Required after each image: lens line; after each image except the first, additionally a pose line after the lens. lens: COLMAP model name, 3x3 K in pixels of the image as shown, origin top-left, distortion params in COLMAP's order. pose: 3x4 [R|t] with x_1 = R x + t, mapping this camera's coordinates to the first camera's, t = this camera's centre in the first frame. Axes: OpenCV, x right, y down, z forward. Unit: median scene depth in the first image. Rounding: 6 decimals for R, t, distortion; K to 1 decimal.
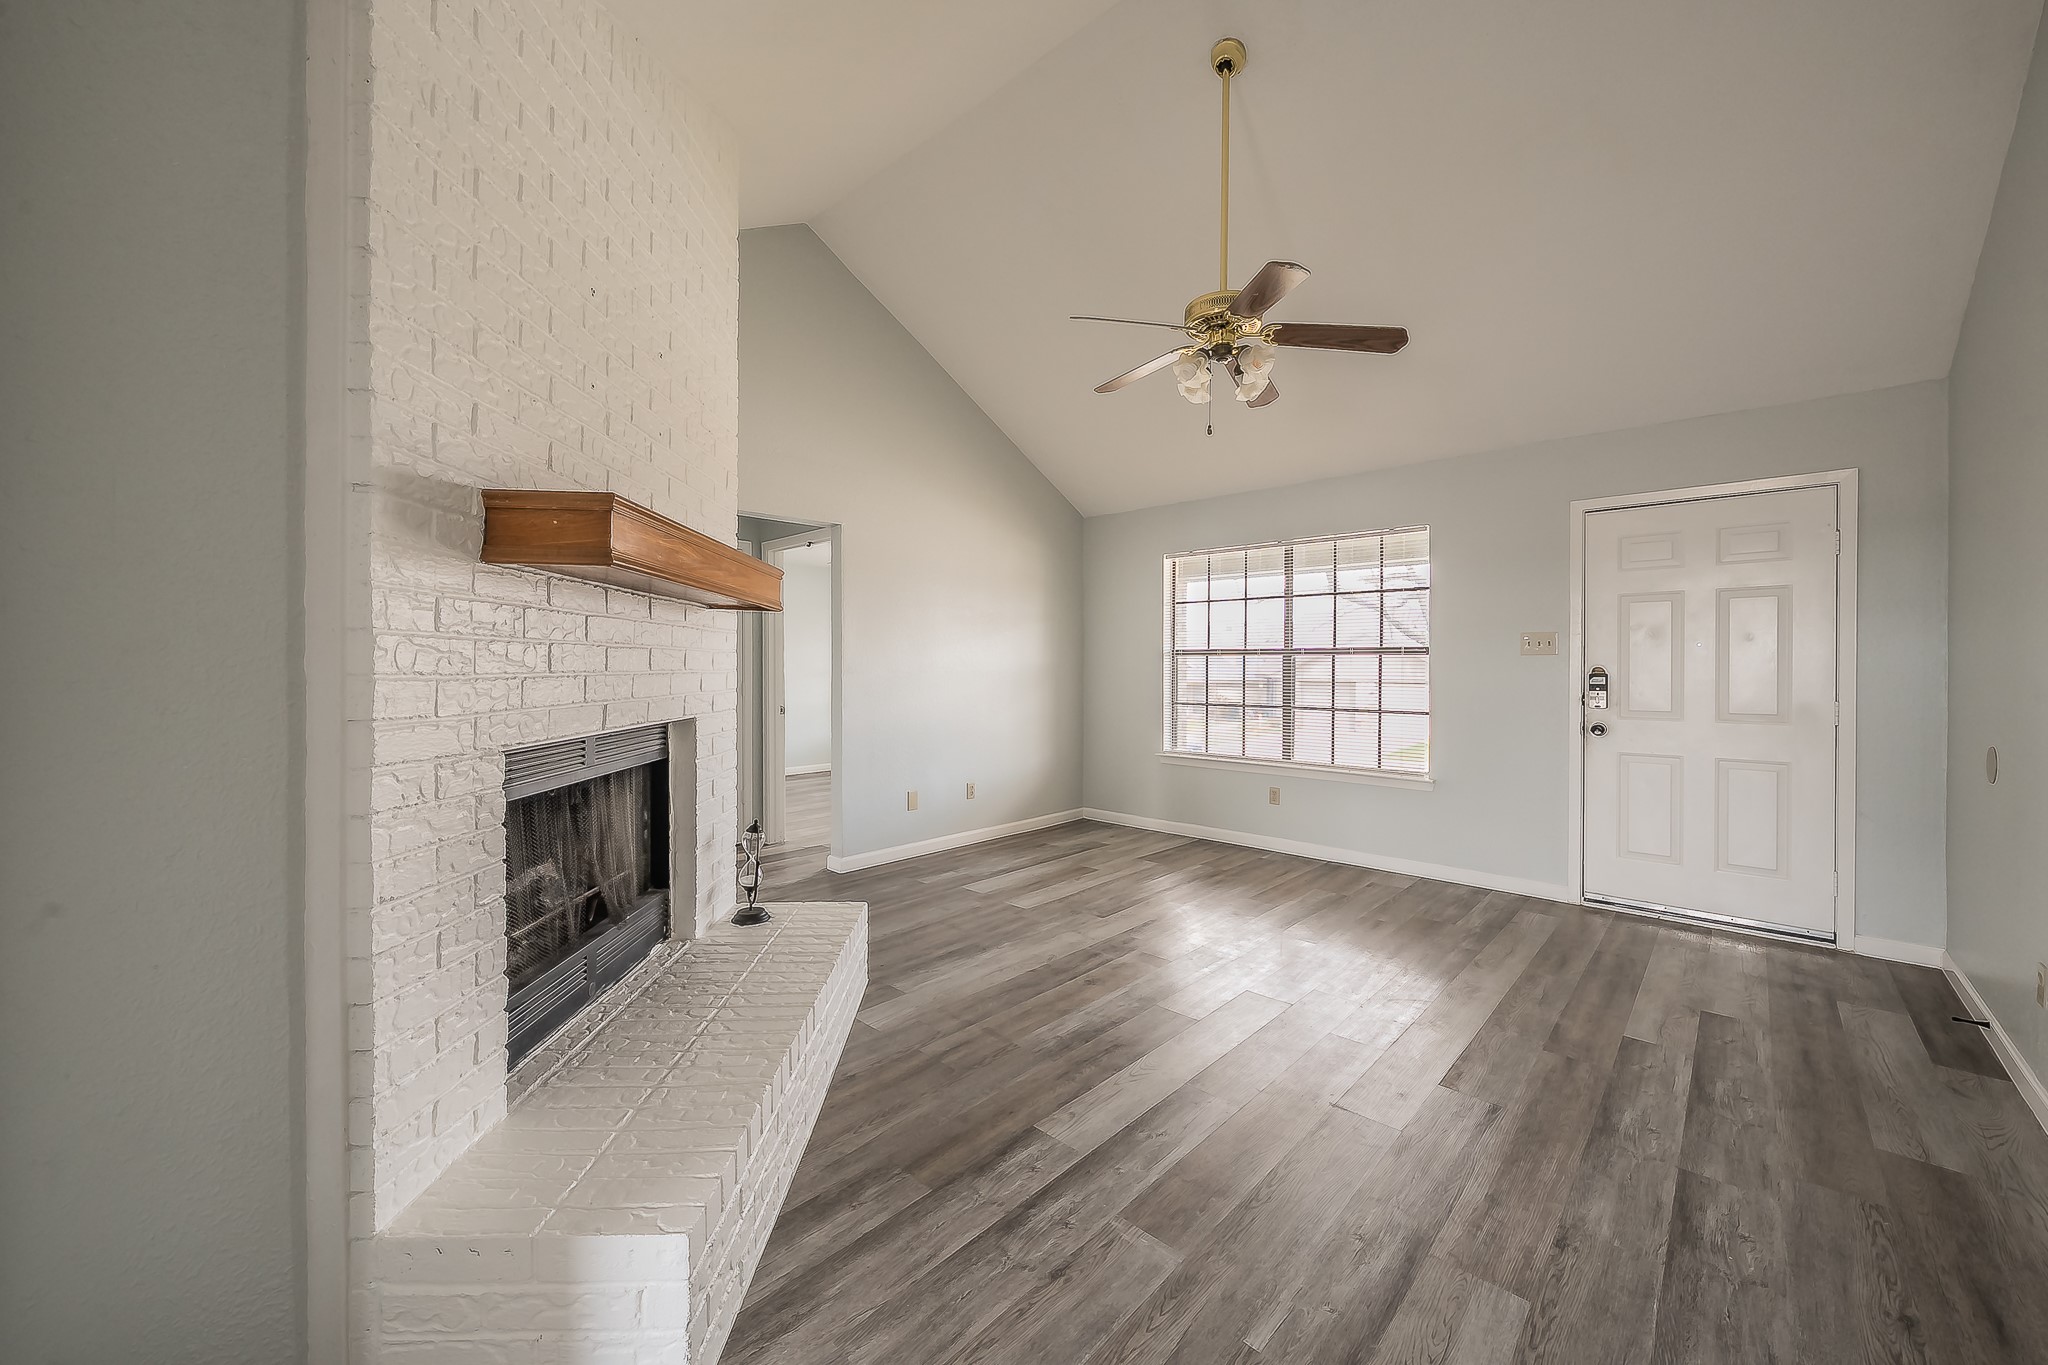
lens RADIAL K [[781.0, 0, 993.8], [0, 781.0, 670.2], [0, 0, 1]] dist [0.000009, 0.000066]
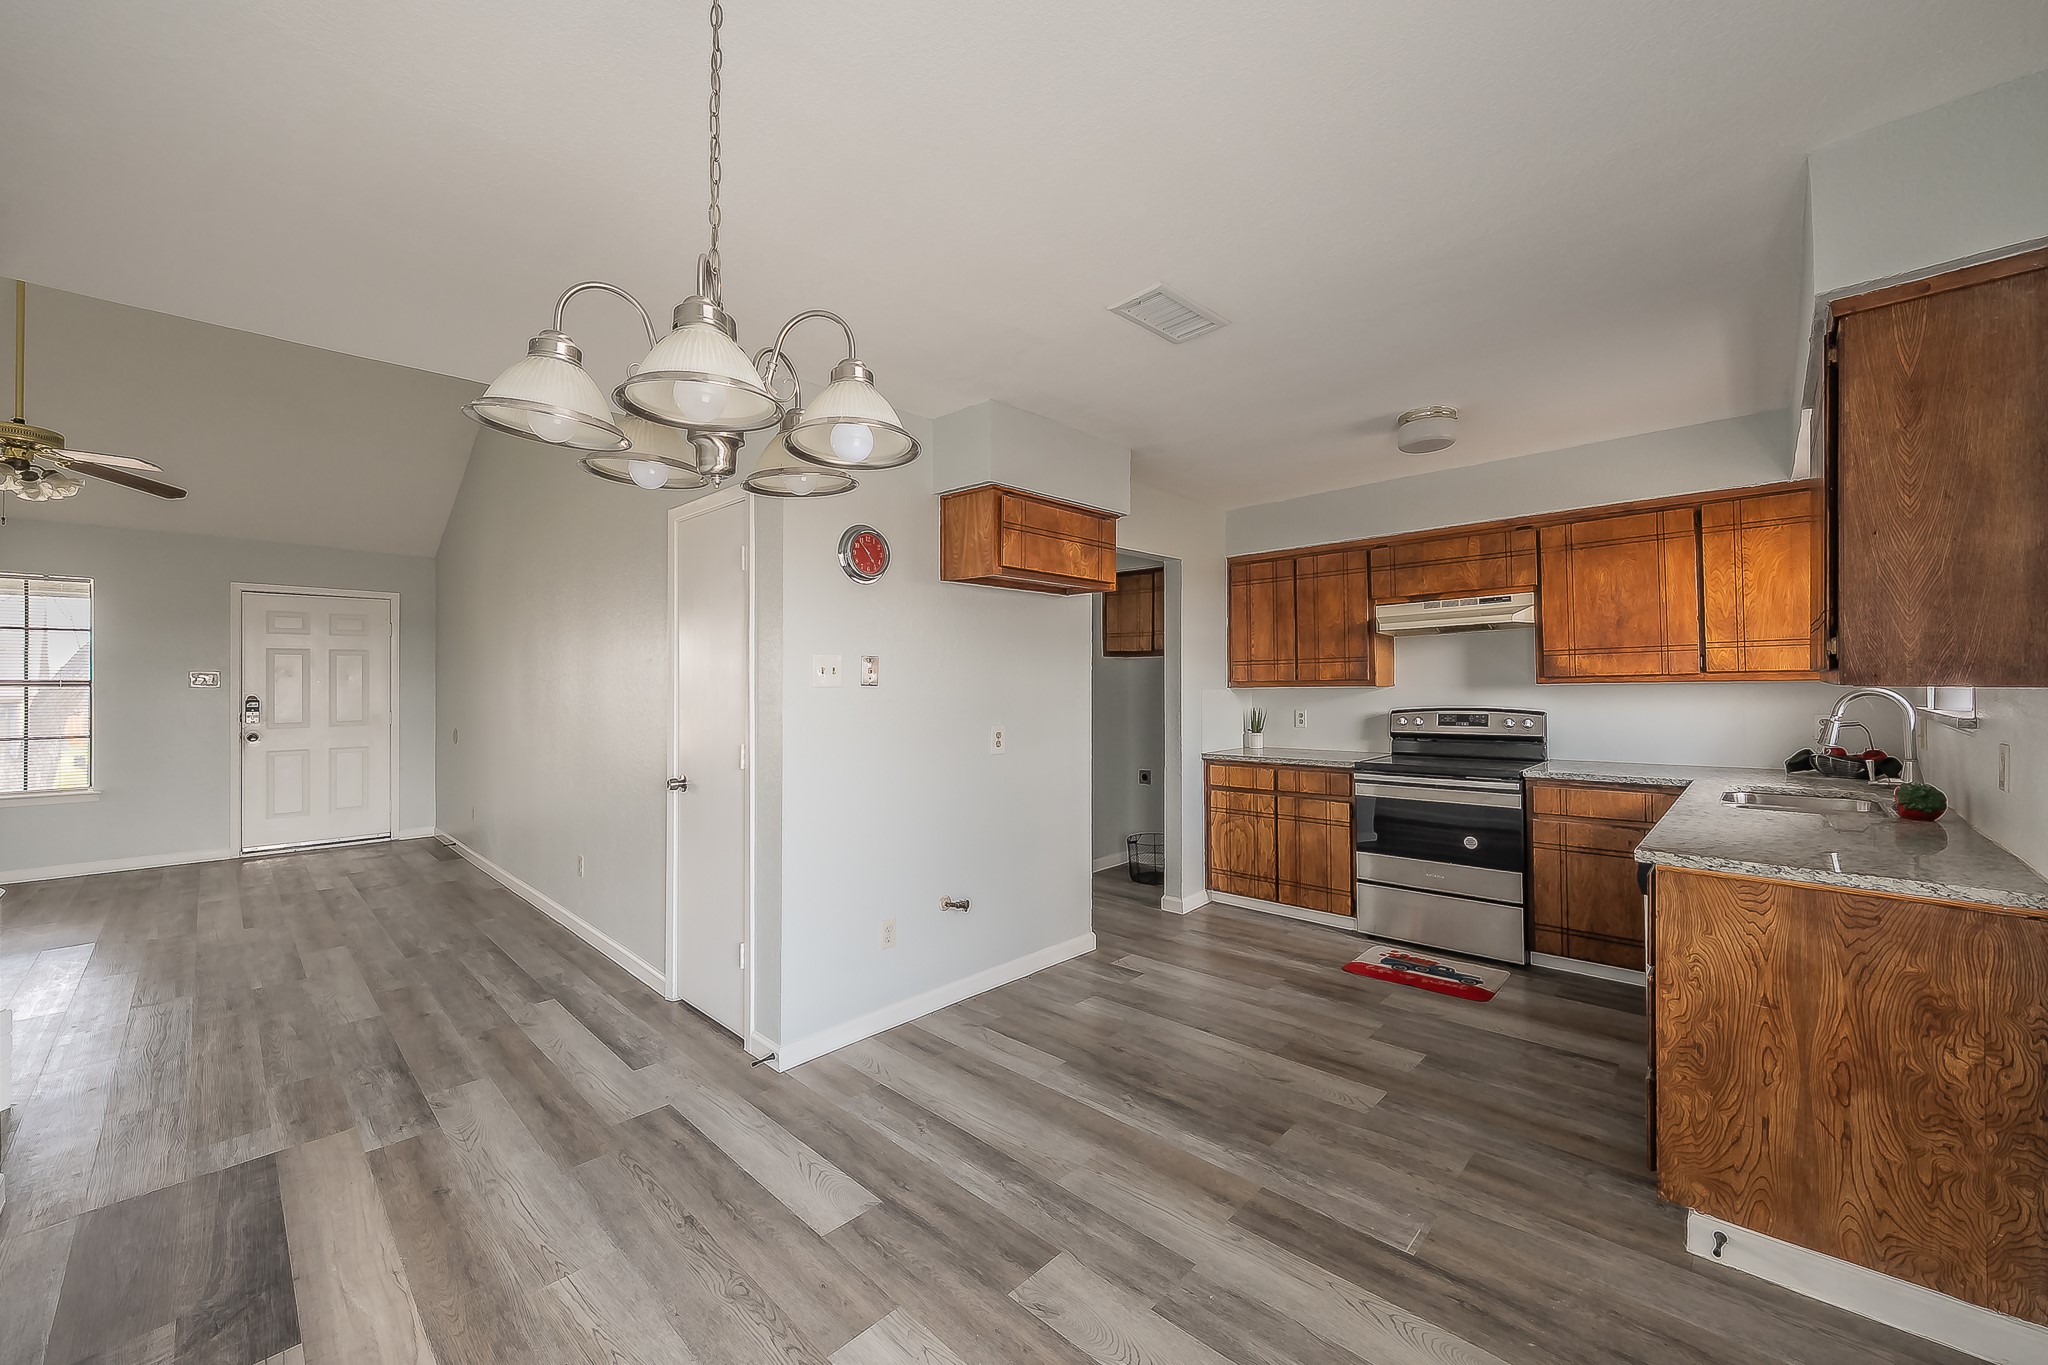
lens RADIAL K [[777.8, 0, 1030.5], [0, 777.8, 682.5], [0, 0, 1]] dist [-0.001376, 0.000057]
pose [[-0.011593, -0.006469, 0.999912, -0.973344], [0.002293, 0.999976, 0.006496, -0.047003], [-0.999930, 0.002368, -0.011578, -0.632400]]
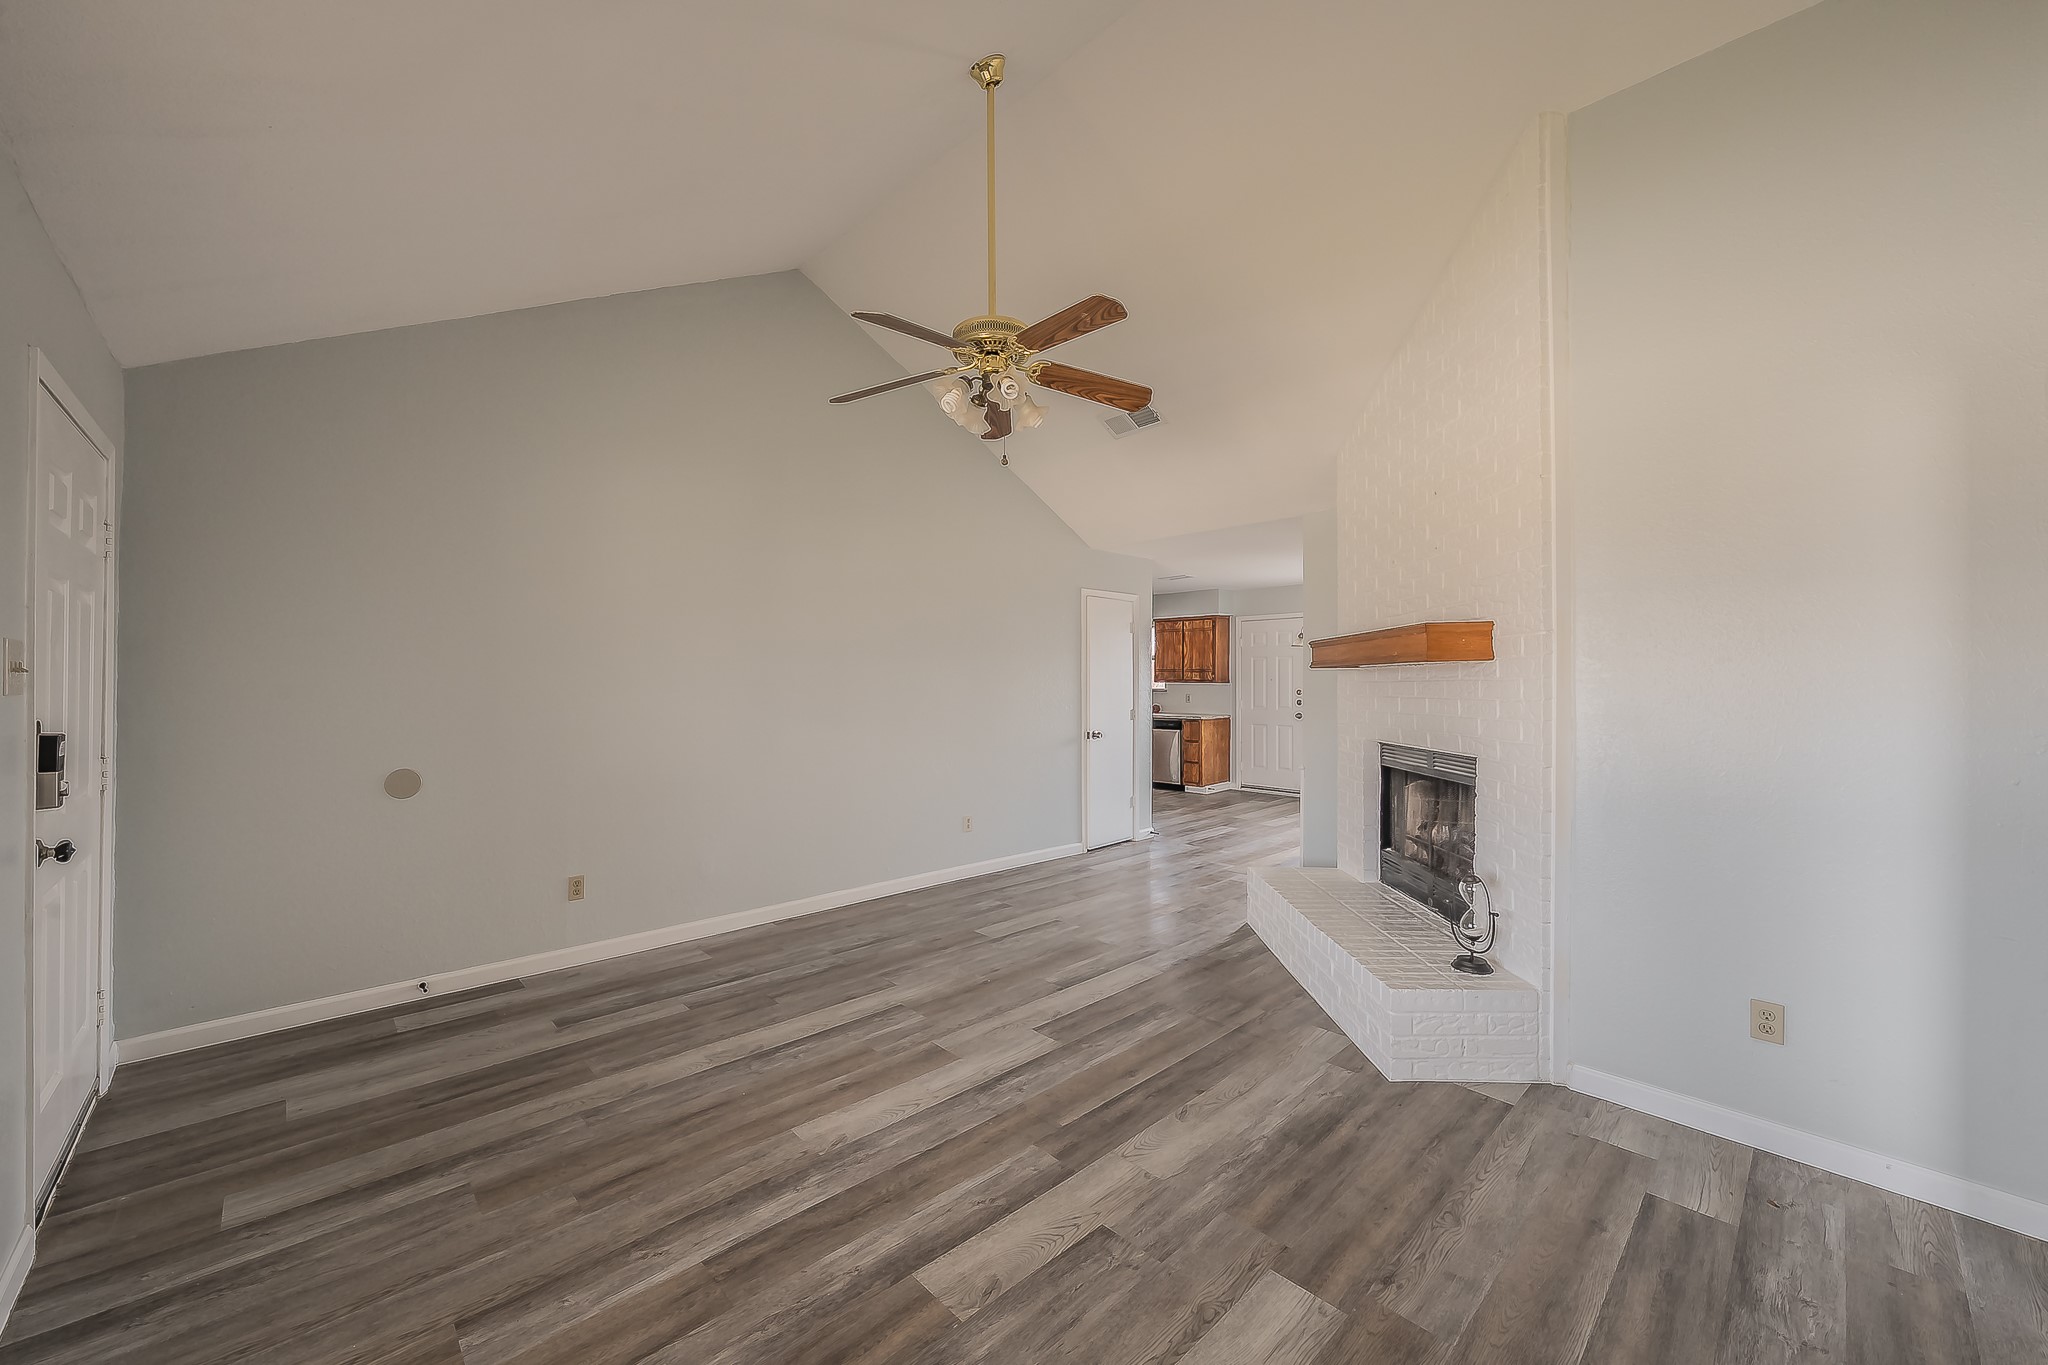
lens RADIAL K [[783.0, 0, 966.0], [0, 783.0, 681.1], [0, 0, 1]] dist [0.000031, -0.000141]
pose [[-0.995913, -0.004869, 0.090183, 0.228394], [-0.004784, 0.999988, 0.001155, -0.045945], [-0.090188, 0.000719, -0.995925, 1.885255]]
